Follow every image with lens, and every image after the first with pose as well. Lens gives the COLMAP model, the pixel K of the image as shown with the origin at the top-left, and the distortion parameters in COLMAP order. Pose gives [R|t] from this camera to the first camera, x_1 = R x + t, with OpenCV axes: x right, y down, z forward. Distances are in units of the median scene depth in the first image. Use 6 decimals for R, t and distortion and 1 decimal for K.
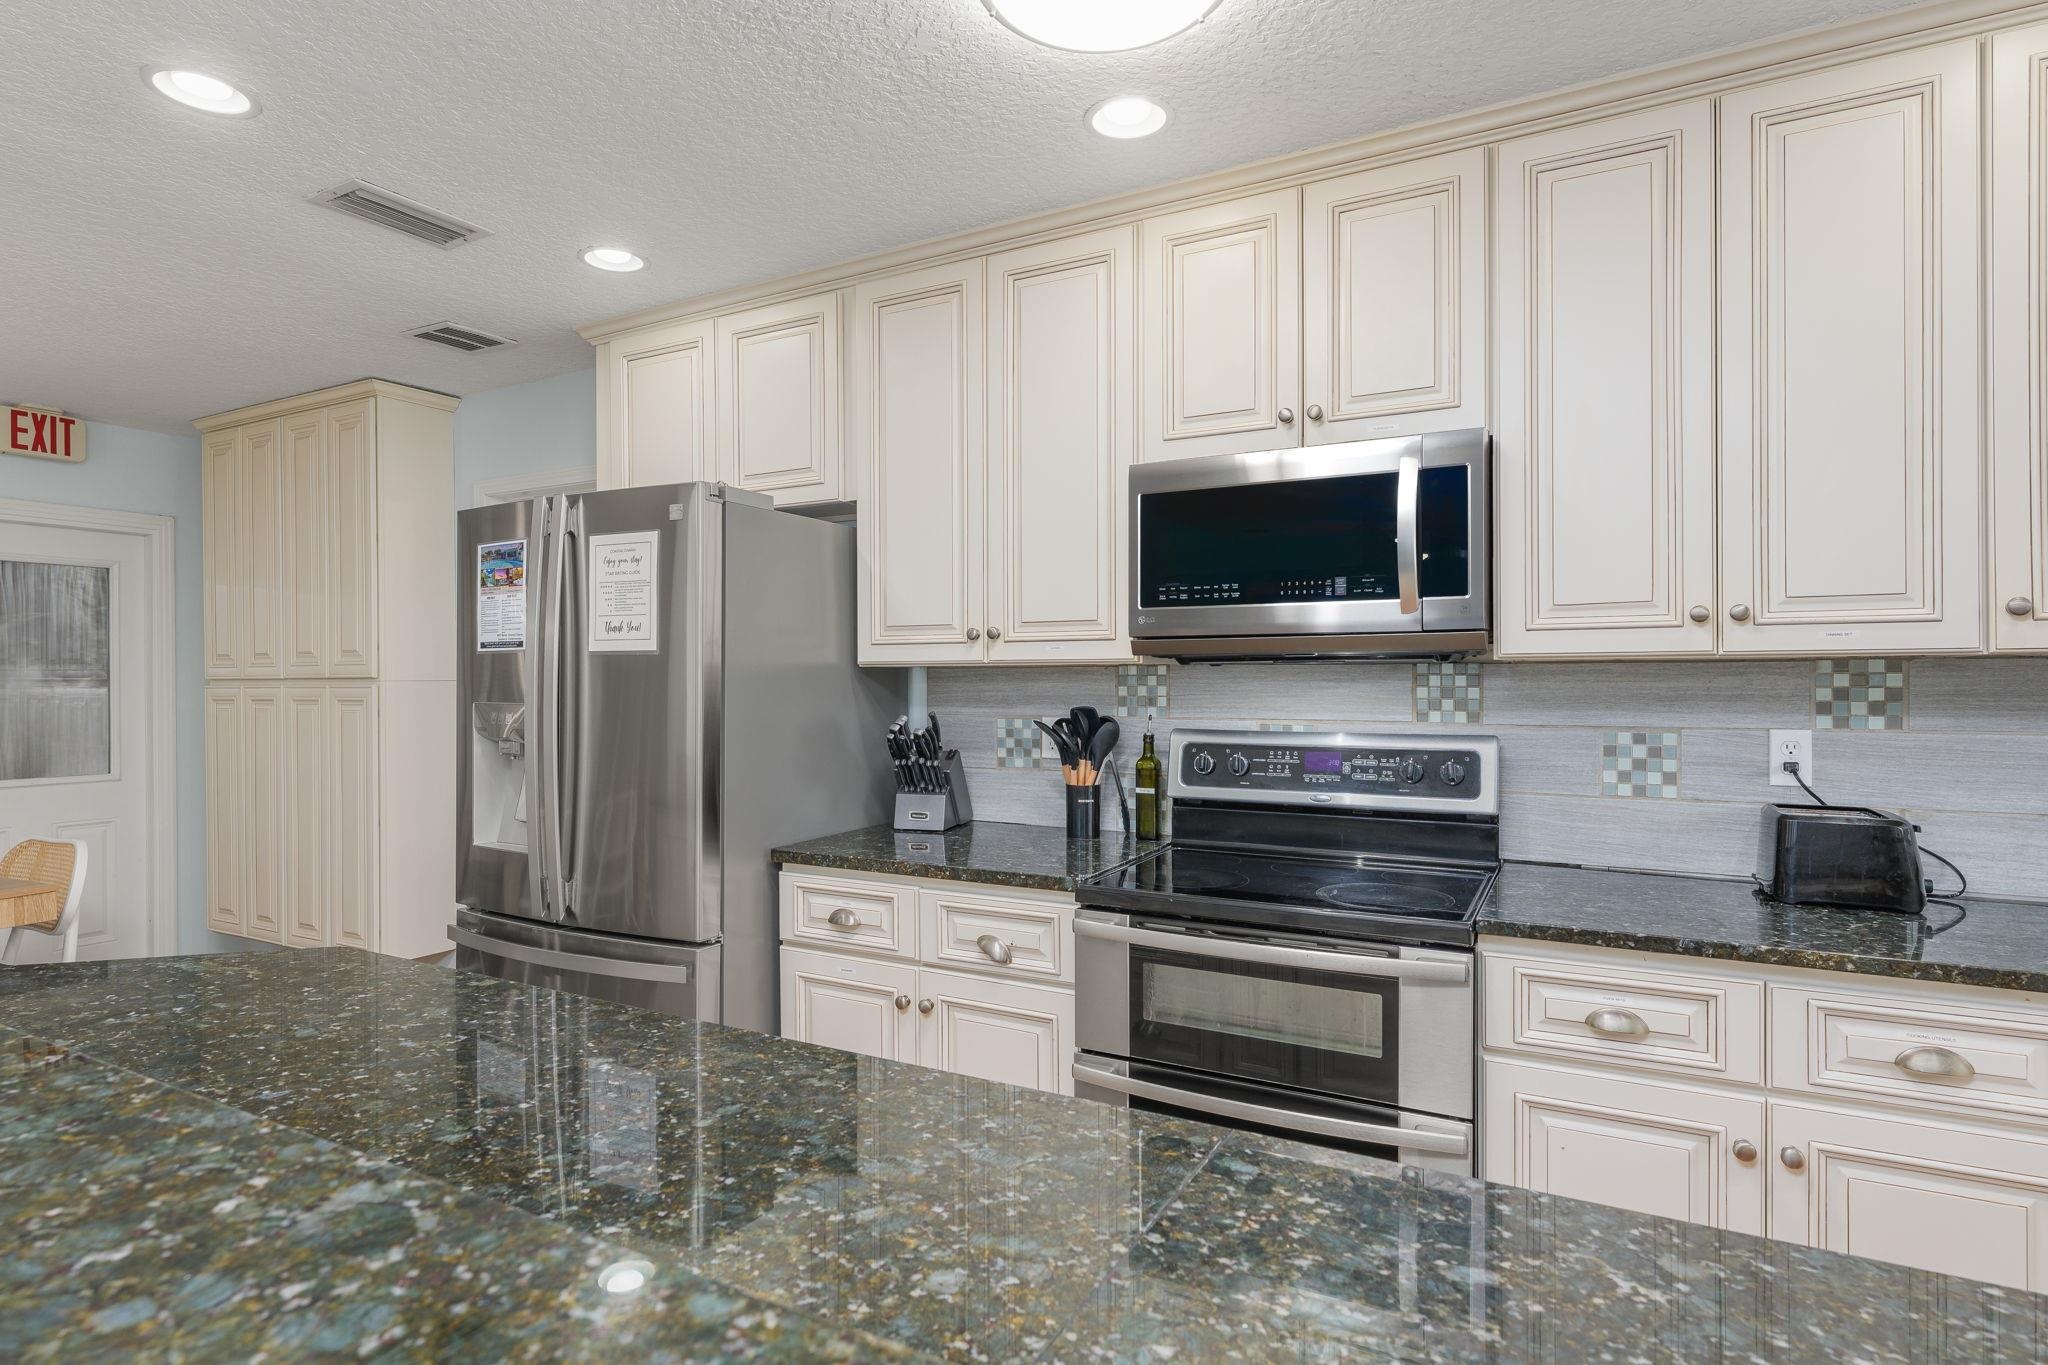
lens RADIAL K [[1078.6, 0, 1017.6], [0, 1078.6, 687.2], [0, 0, 1]] dist [-0.005301, -0.000705]
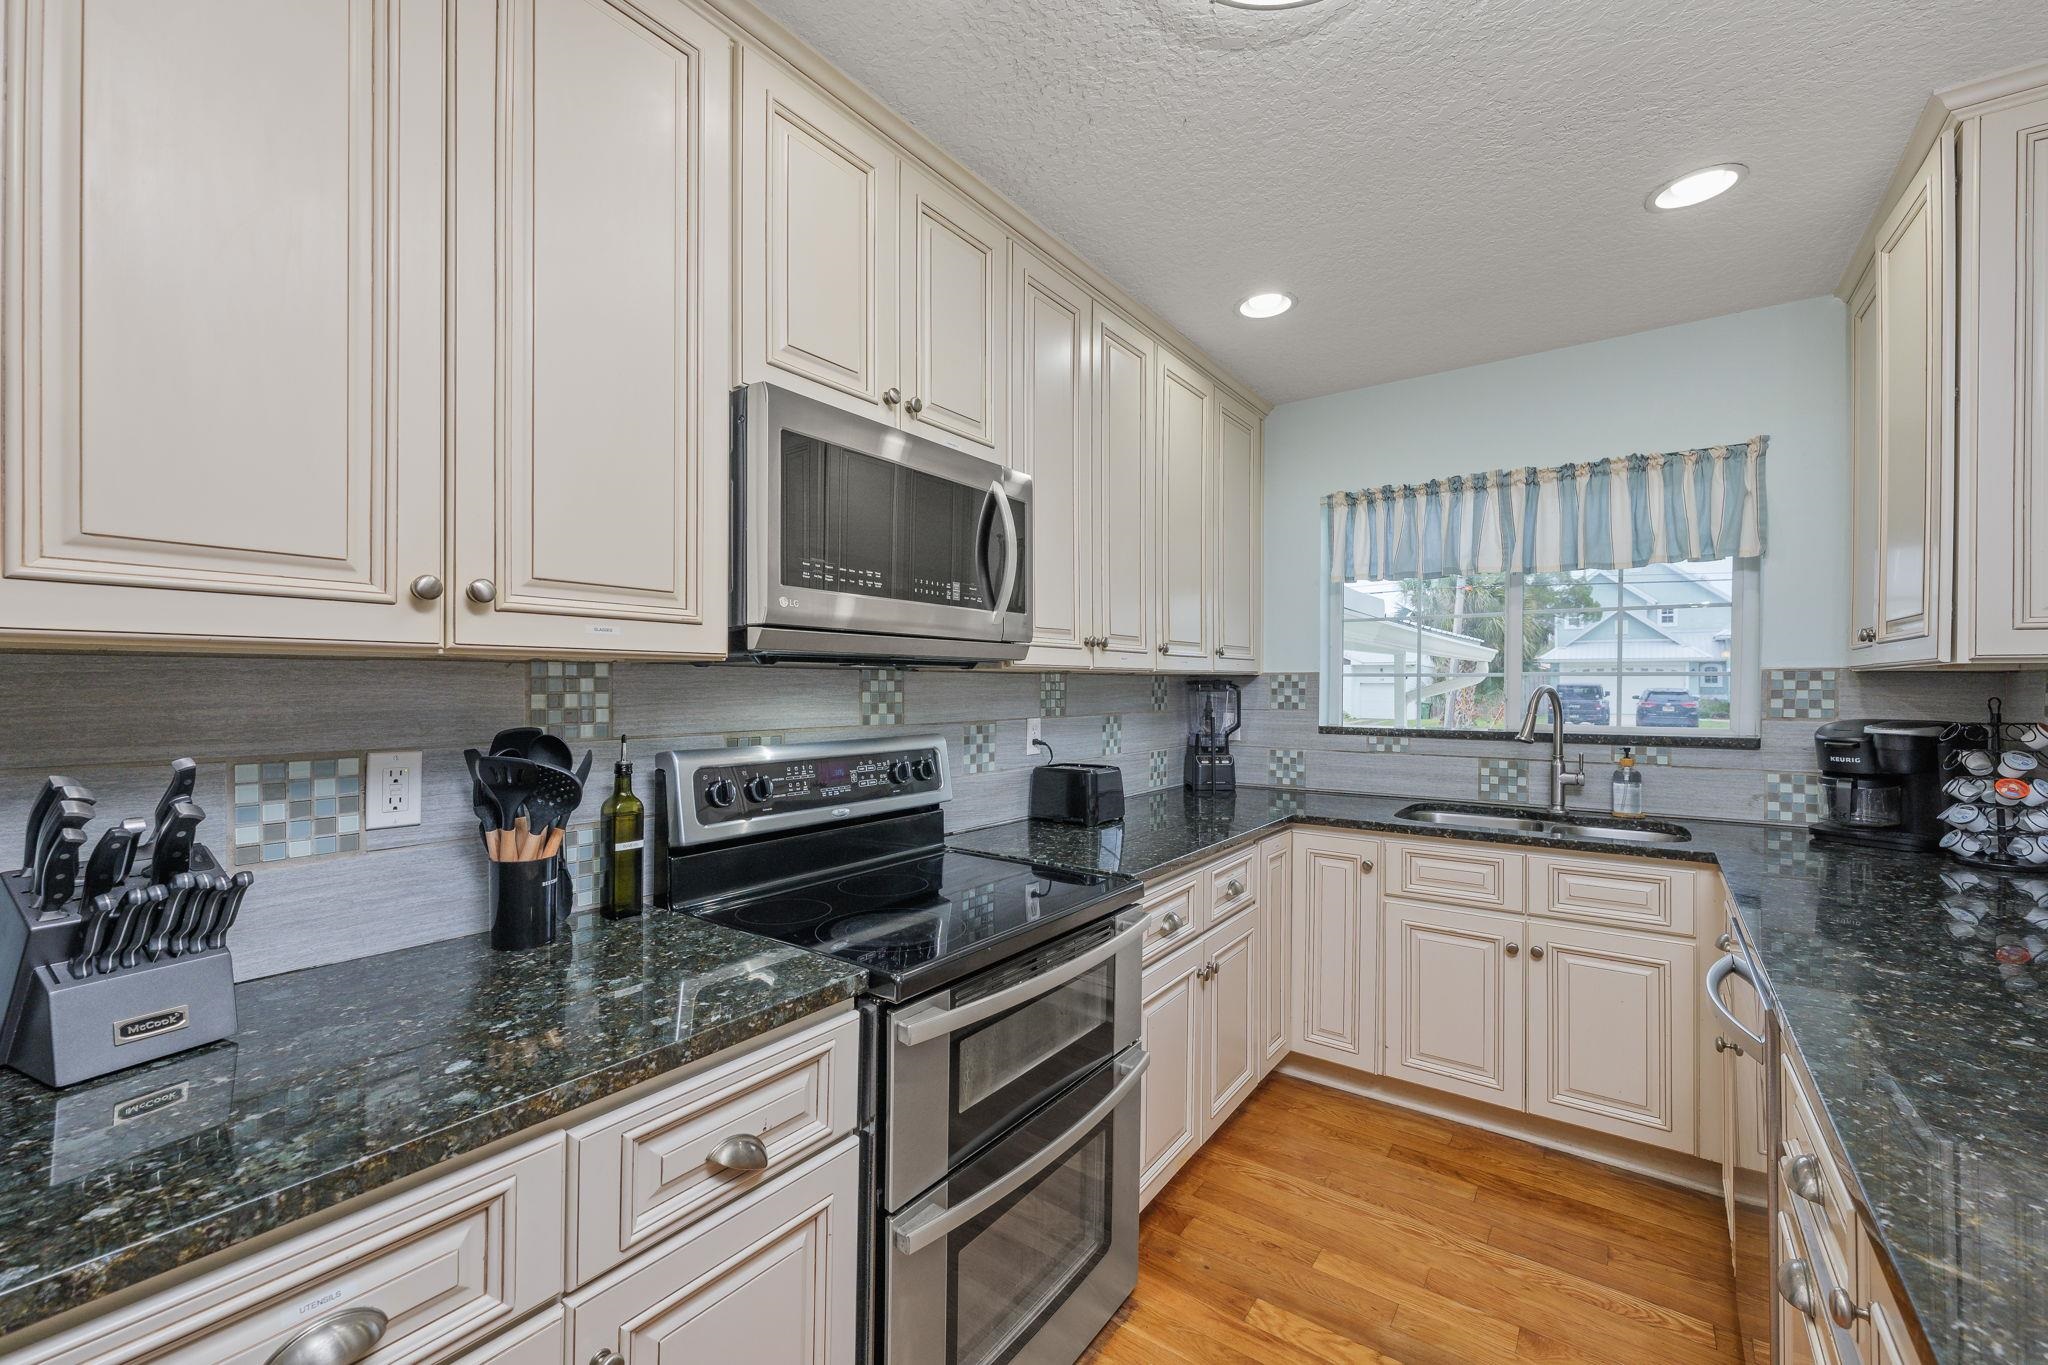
lens RADIAL K [[841.4, 0, 1018.2], [0, 841.4, 683.9], [0, 0, 1]] dist [-0.000607, -0.000189]
pose [[0.129858, 0.004173, 0.991524, -0.438742], [0.006108, 0.999969, -0.005008, -0.002972], [-0.991514, 0.006707, 0.129828, 0.787812]]
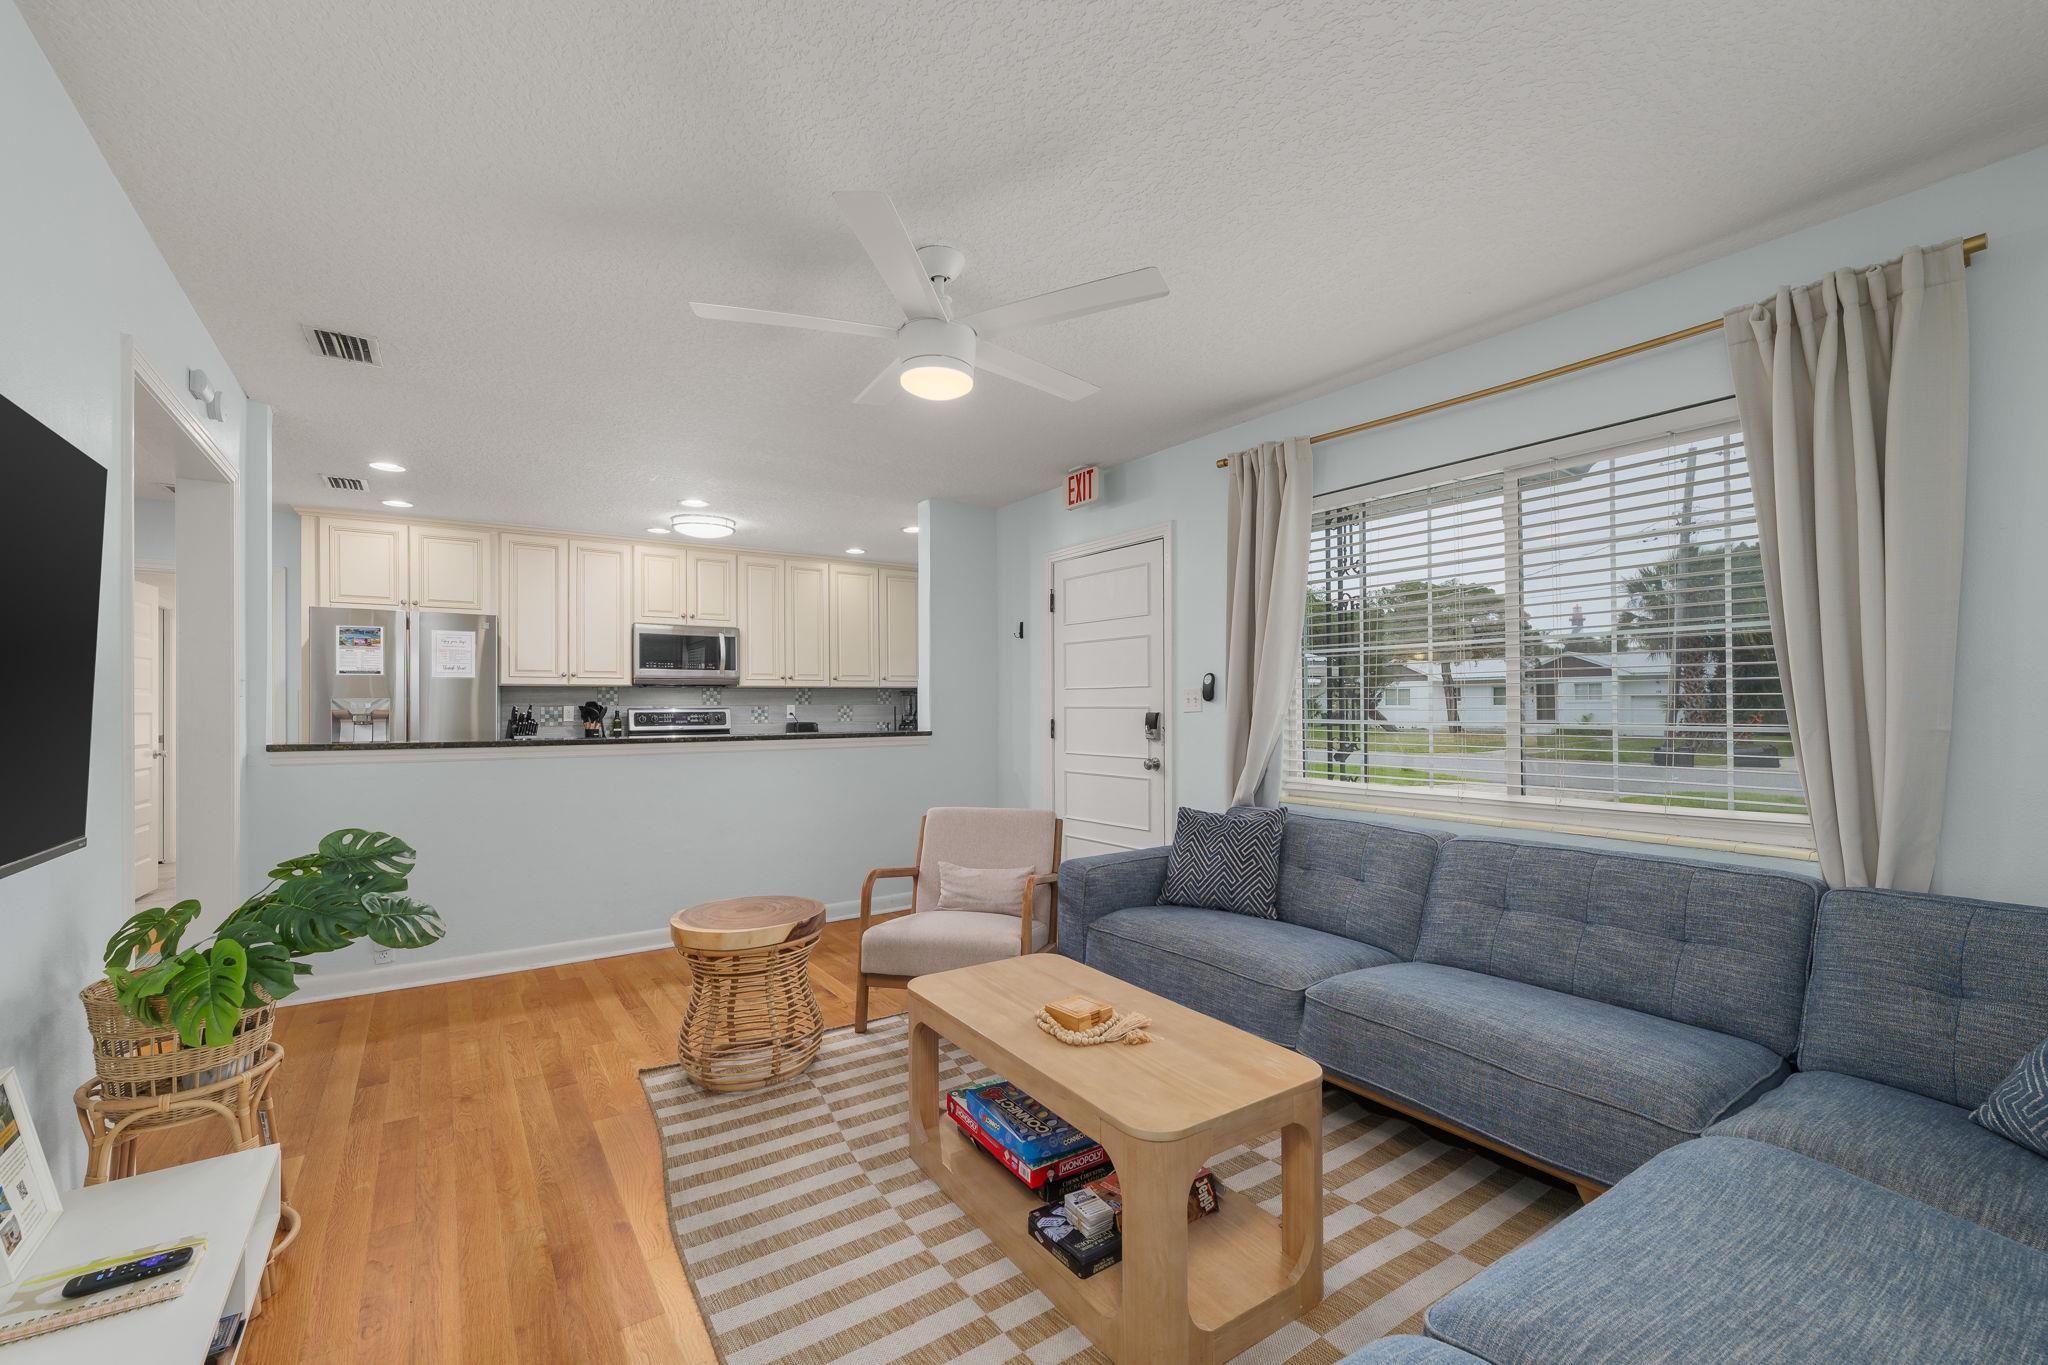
lens RADIAL K [[841.4, 0, 999.9], [0, 841.4, 696.5], [0, 0, 1]] dist [-0.000607, -0.000189]
pose [[0.467650, 0.009409, 0.883863, -1.631104], [0.011173, 0.999801, -0.016555, 0.062597], [-0.883843, 0.017618, 0.467452, -1.135532]]
